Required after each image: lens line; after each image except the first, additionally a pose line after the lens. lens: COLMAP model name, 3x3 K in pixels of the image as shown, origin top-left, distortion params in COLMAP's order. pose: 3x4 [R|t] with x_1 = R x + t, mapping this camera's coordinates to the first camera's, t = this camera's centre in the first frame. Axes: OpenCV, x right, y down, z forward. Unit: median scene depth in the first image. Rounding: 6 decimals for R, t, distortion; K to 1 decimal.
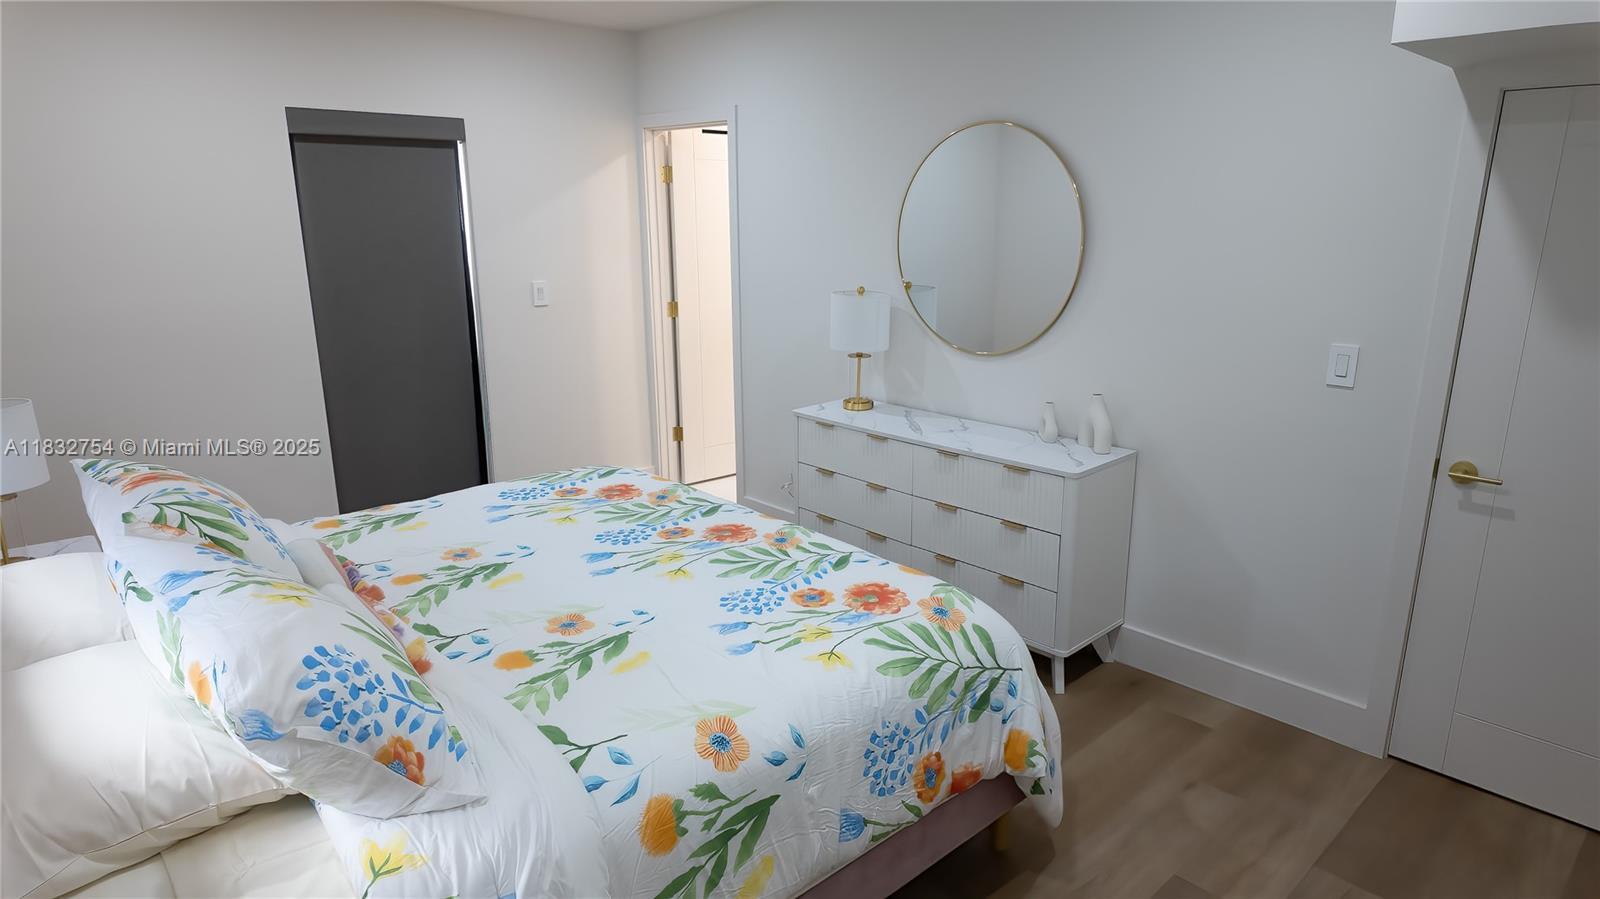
lens RADIAL K [[941.2, 0, 829.7], [0, 941.2, 423.8], [0, 0, 1]] dist [0.004559, 0.000258]
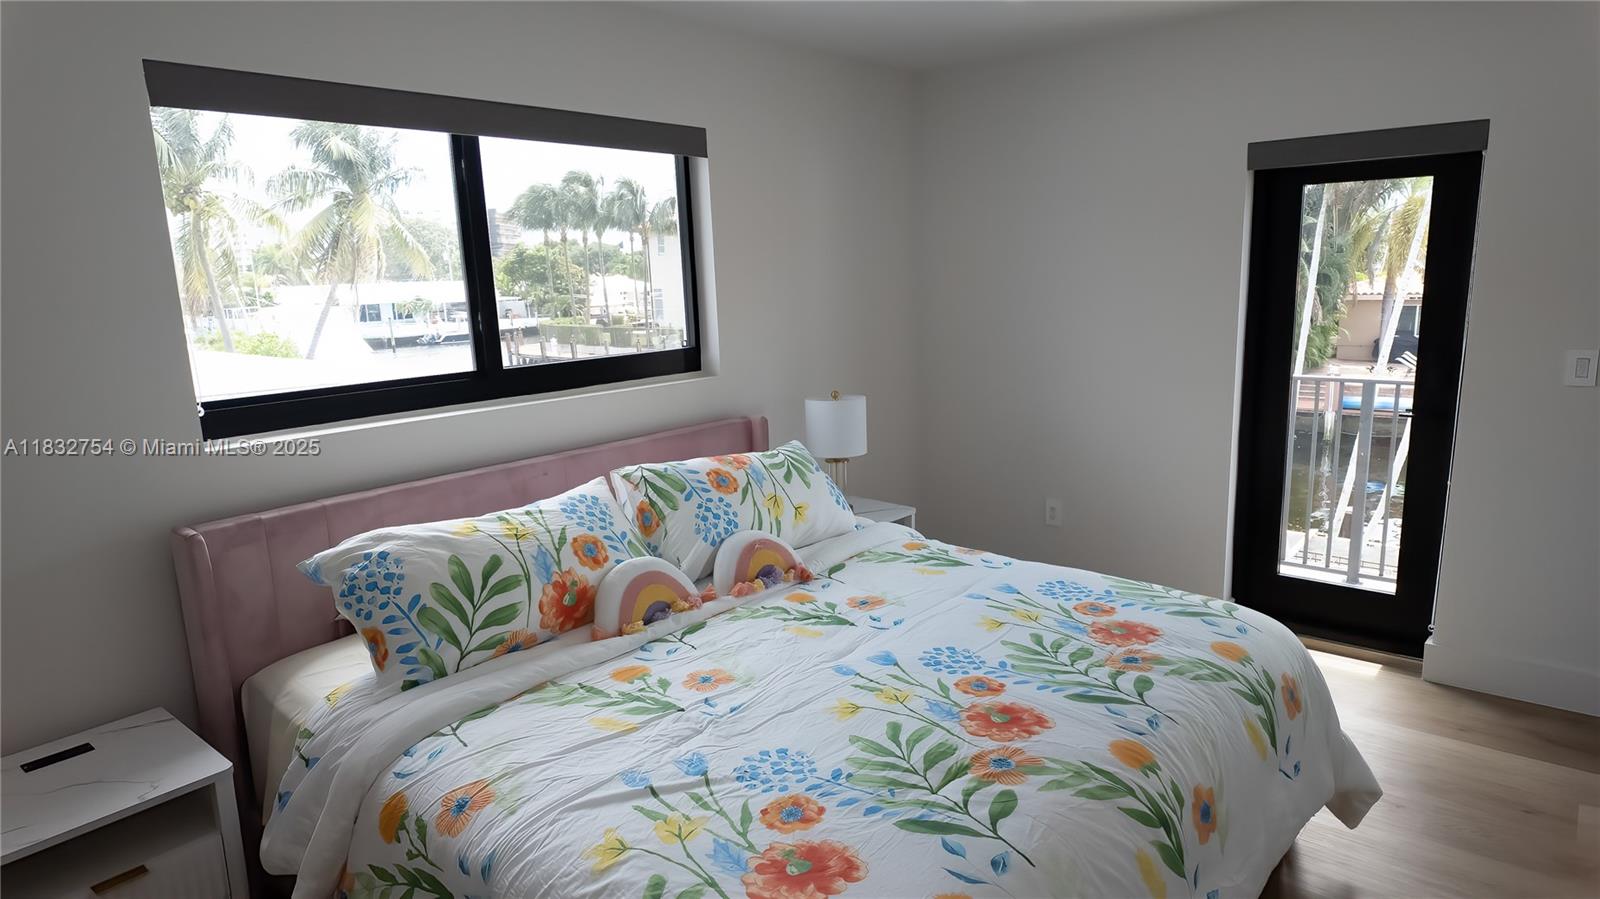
lens RADIAL K [[949.6, 0, 834.5], [0, 949.6, 455.2], [0, 0, 1]] dist [0.038924, -0.000500]
pose [[0.088906, 0.188357, -0.978068, 0.650310], [-0.191133, 0.966934, 0.168839, -0.204429], [0.977529, 0.171931, 0.121968, 0.935176]]
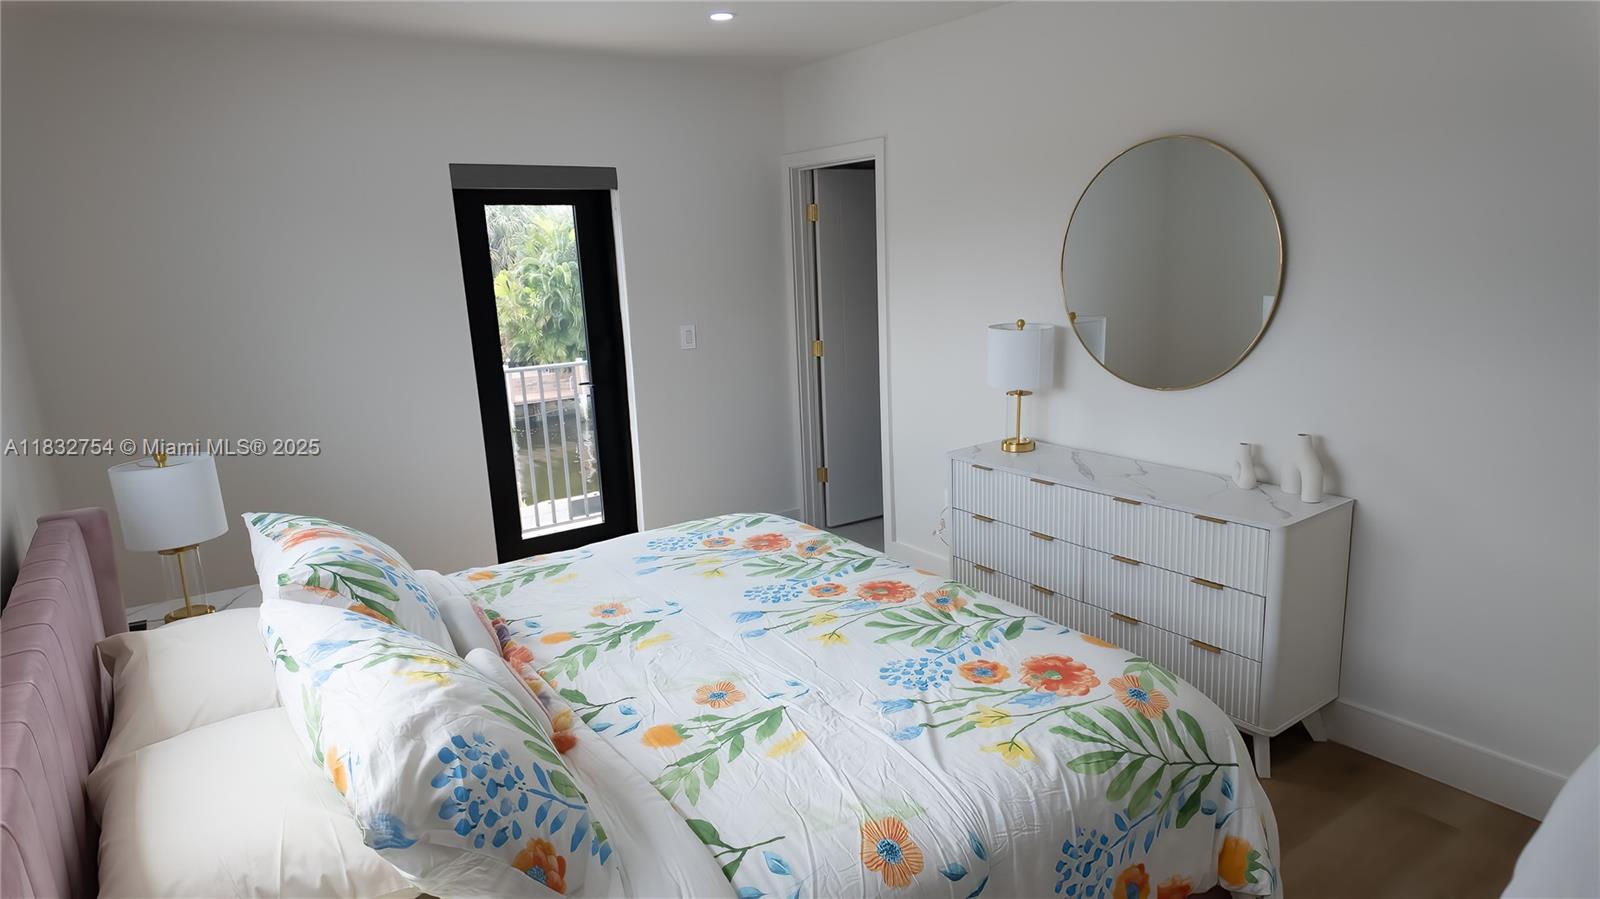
lens RADIAL K [[938.7, 0, 795.0], [0, 938.7, 452.5], [0, 0, 1]] dist [0.083127, -0.000647]
pose [[0.983339, -0.008937, -0.181562, -0.031005], [0.007929, 0.999949, -0.006275, -0.018260], [0.181609, 0.004731, 0.983359, 0.093406]]
